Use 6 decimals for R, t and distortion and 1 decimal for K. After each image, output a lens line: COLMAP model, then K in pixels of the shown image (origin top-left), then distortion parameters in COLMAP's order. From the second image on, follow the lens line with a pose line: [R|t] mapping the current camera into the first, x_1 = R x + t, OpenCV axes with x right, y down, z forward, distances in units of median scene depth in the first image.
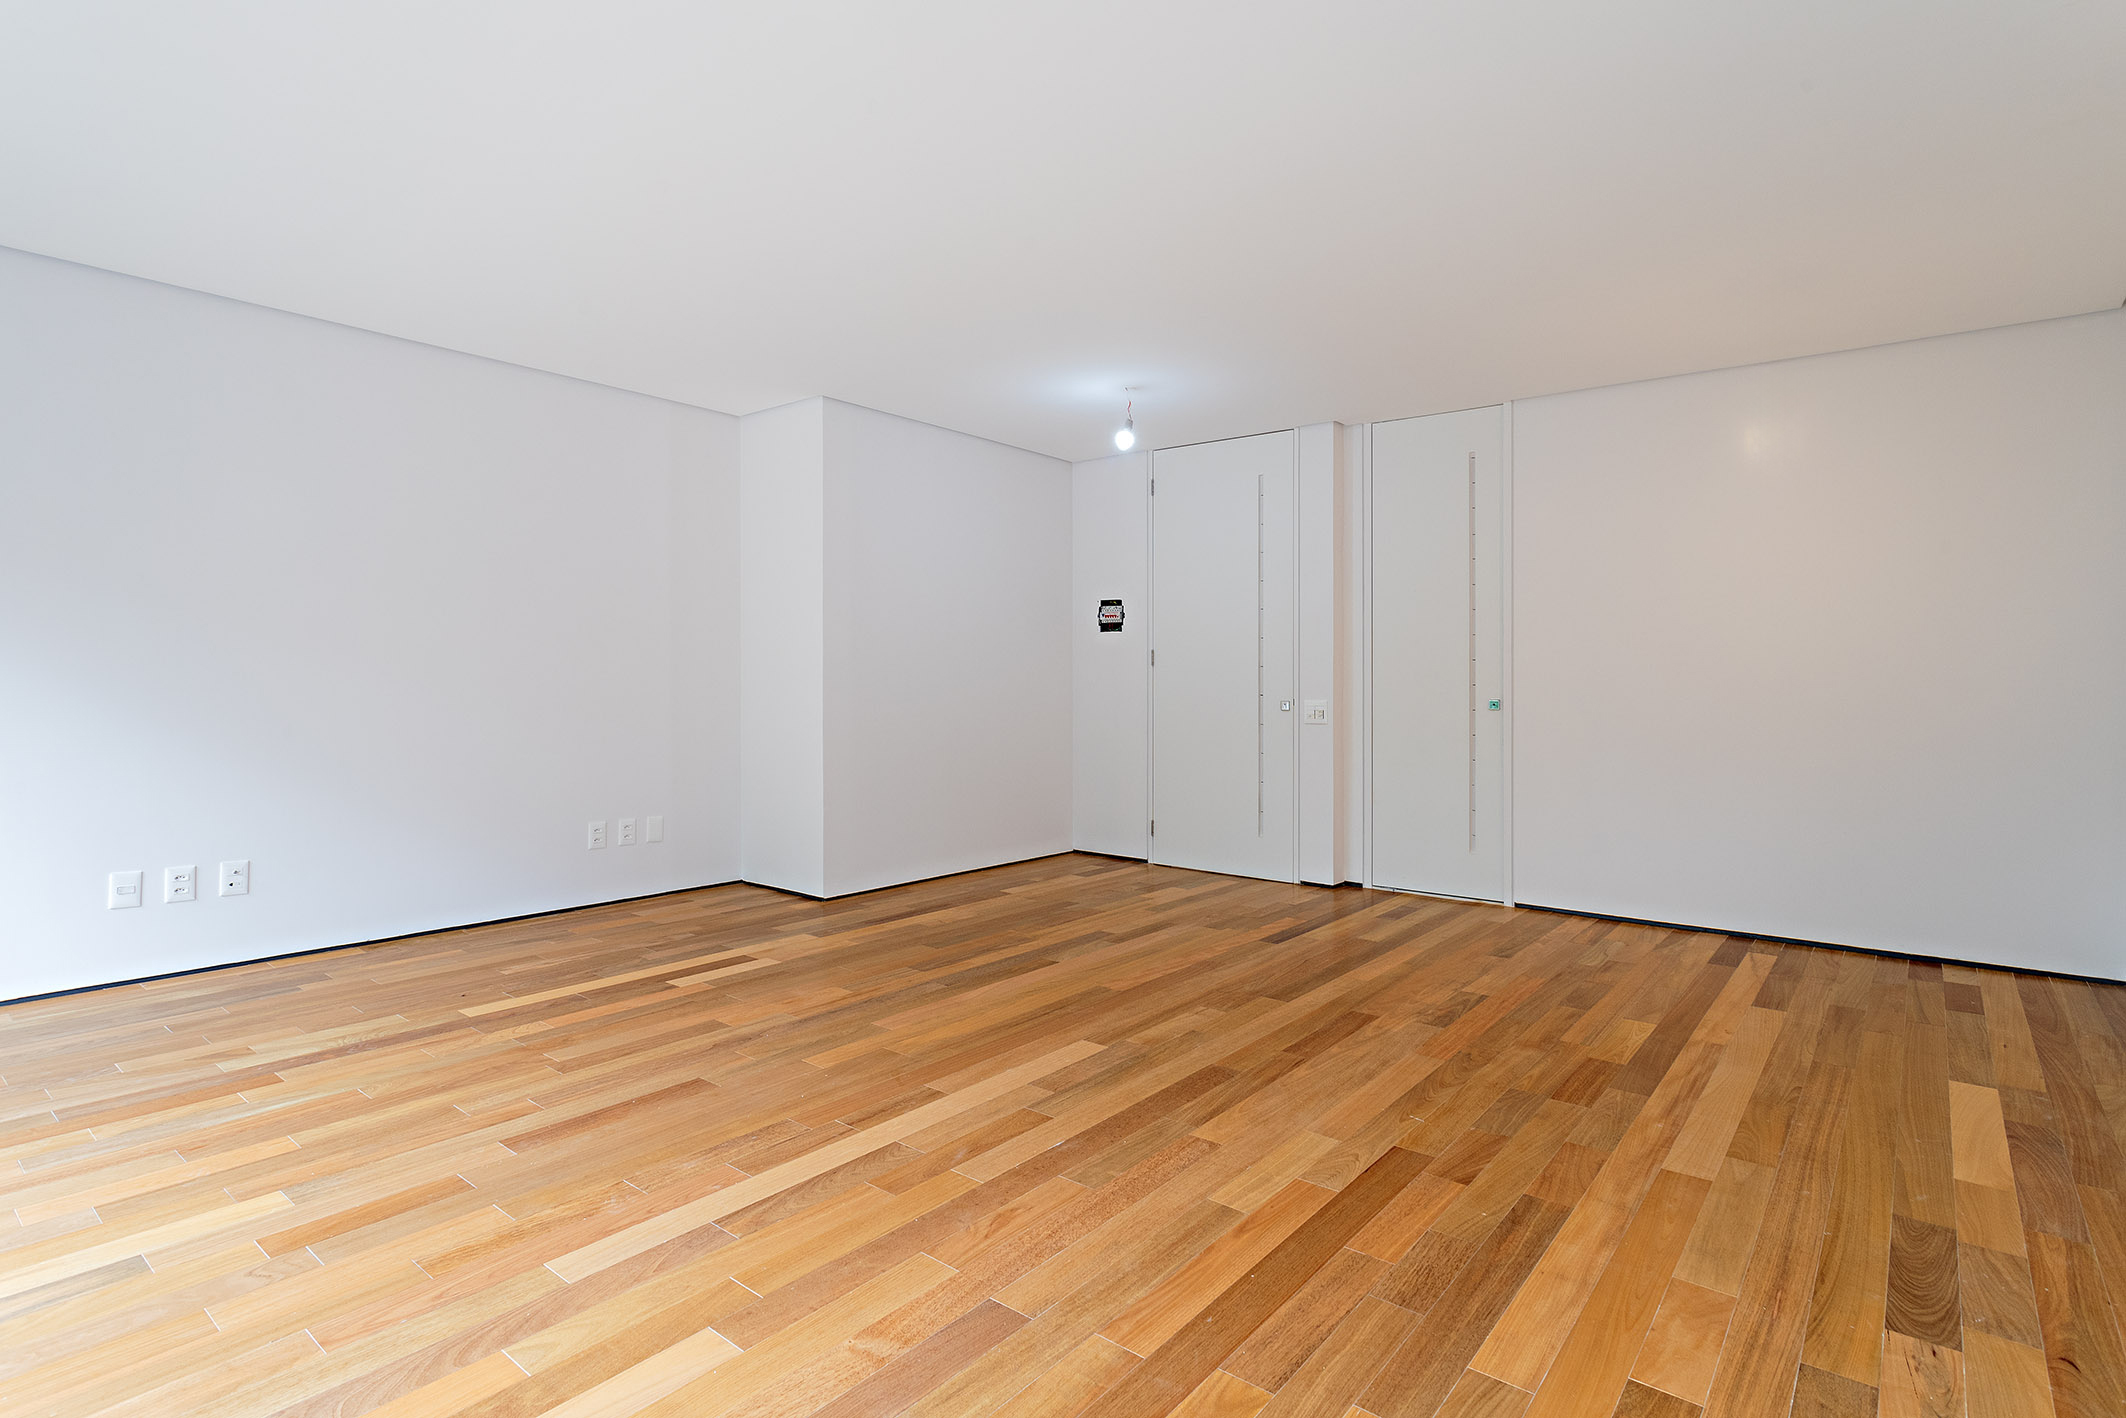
lens RADIAL K [[1061.8, 0, 1063.0], [0, 1061.8, 709.0], [0, 0, 1]] dist [0.001474, 0.000282]
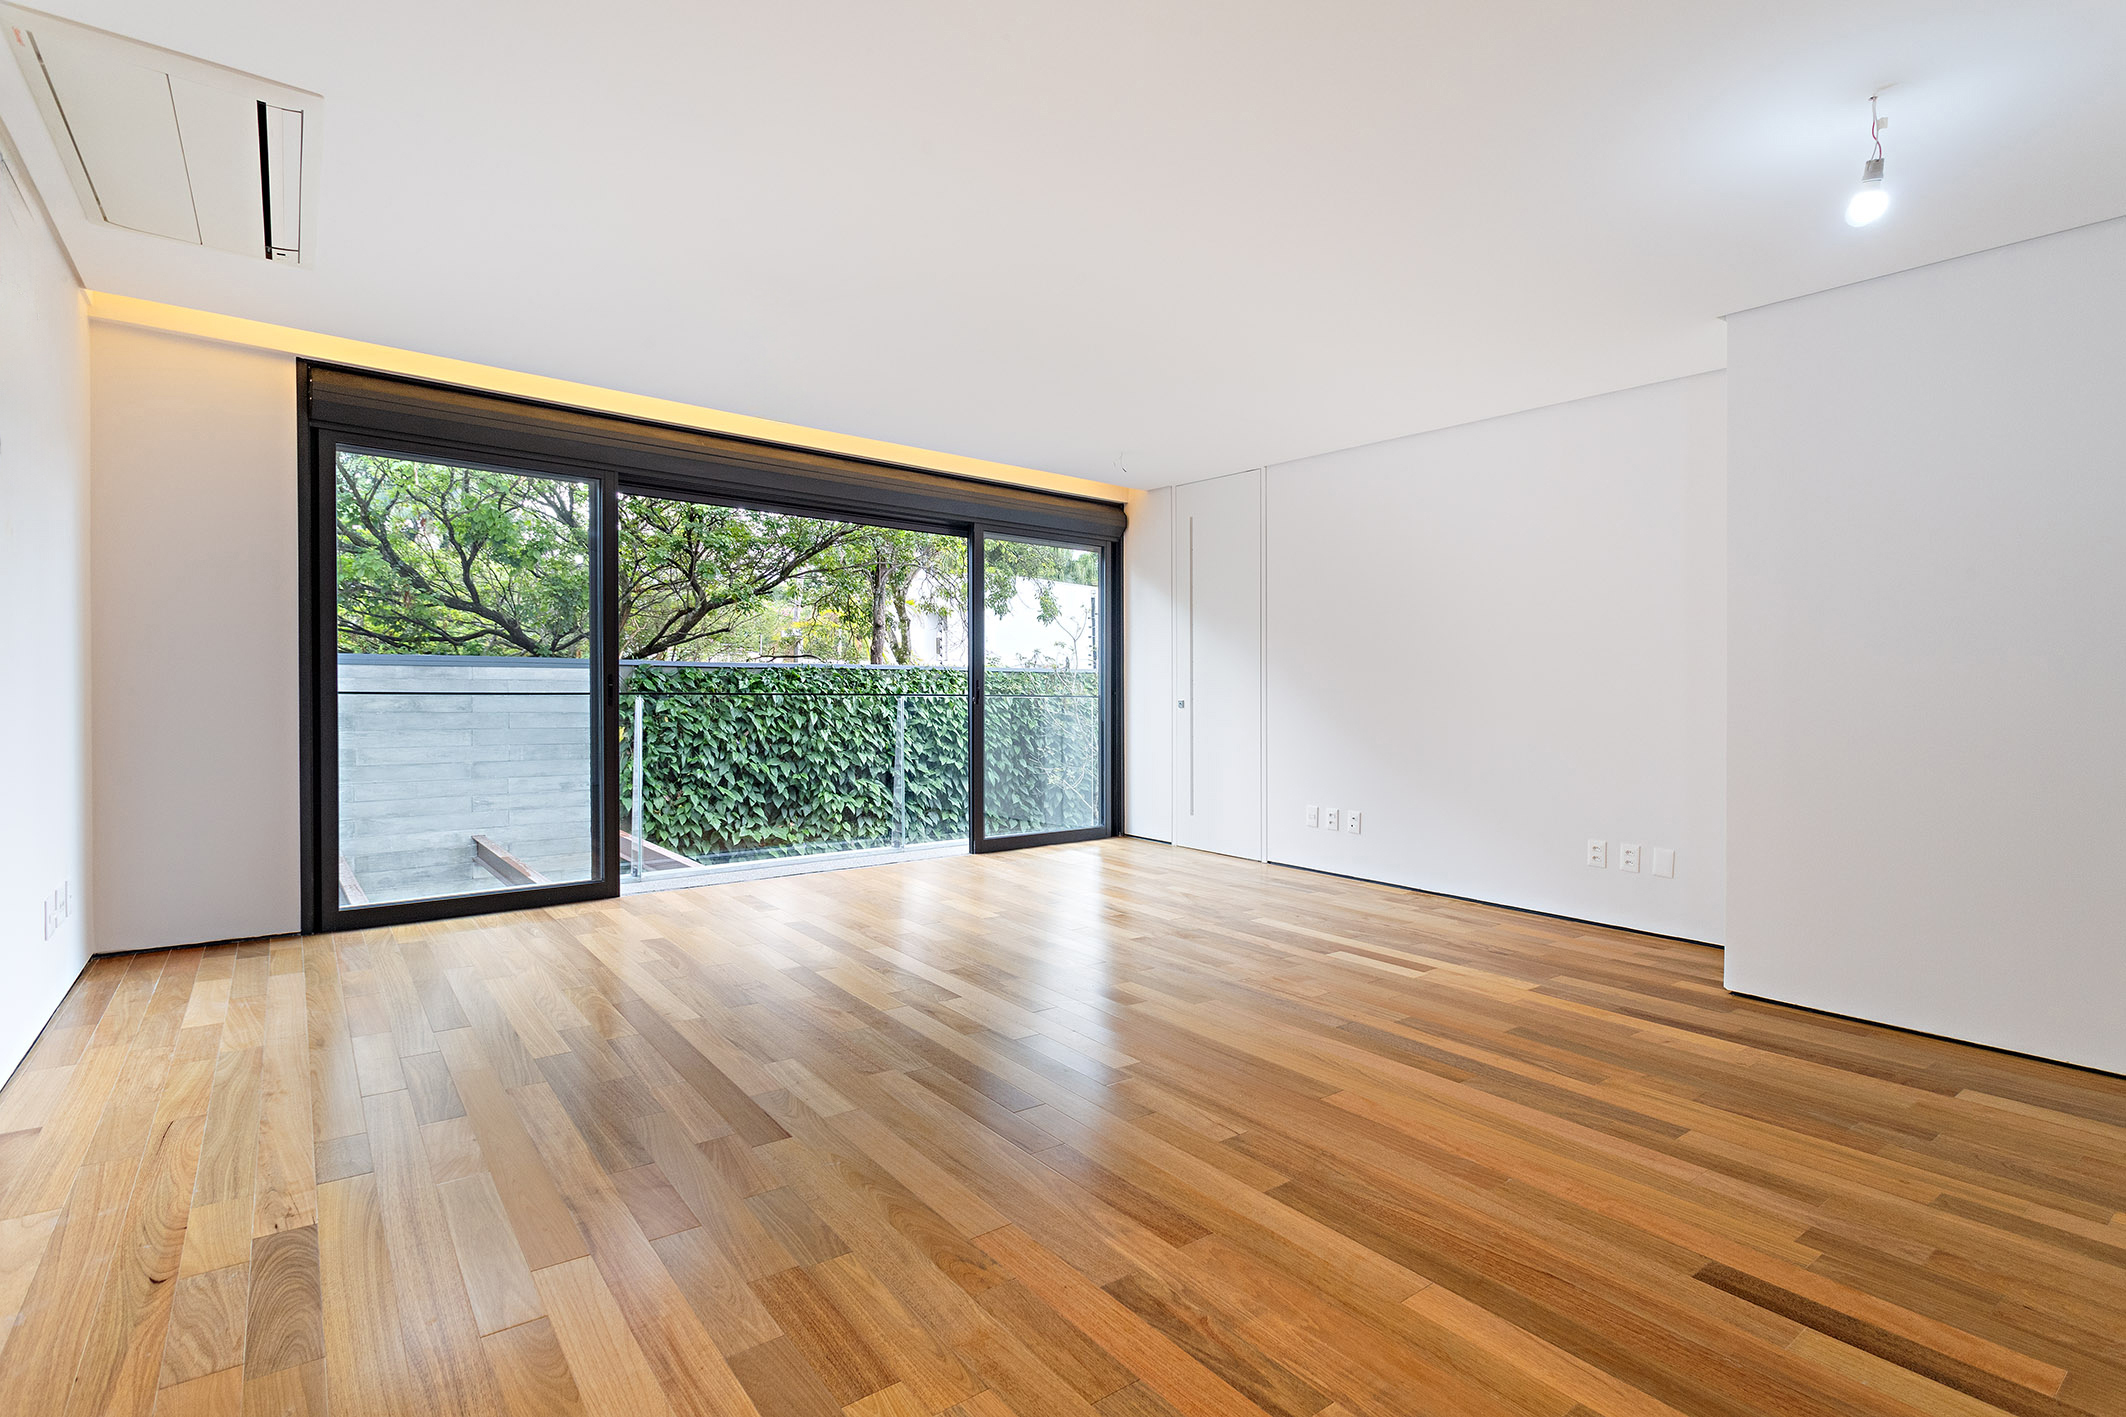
lens RADIAL K [[1094.7, 0, 1160.1], [0, 1094.7, 717.4], [0, 0, 1]] dist [0.015177, 0.000906]
pose [[-0.215895, 0.018129, -0.976248, 0.955169], [-0.036462, 0.998981, 0.026615, -0.033081], [0.975735, 0.041342, -0.215014, 1.167189]]
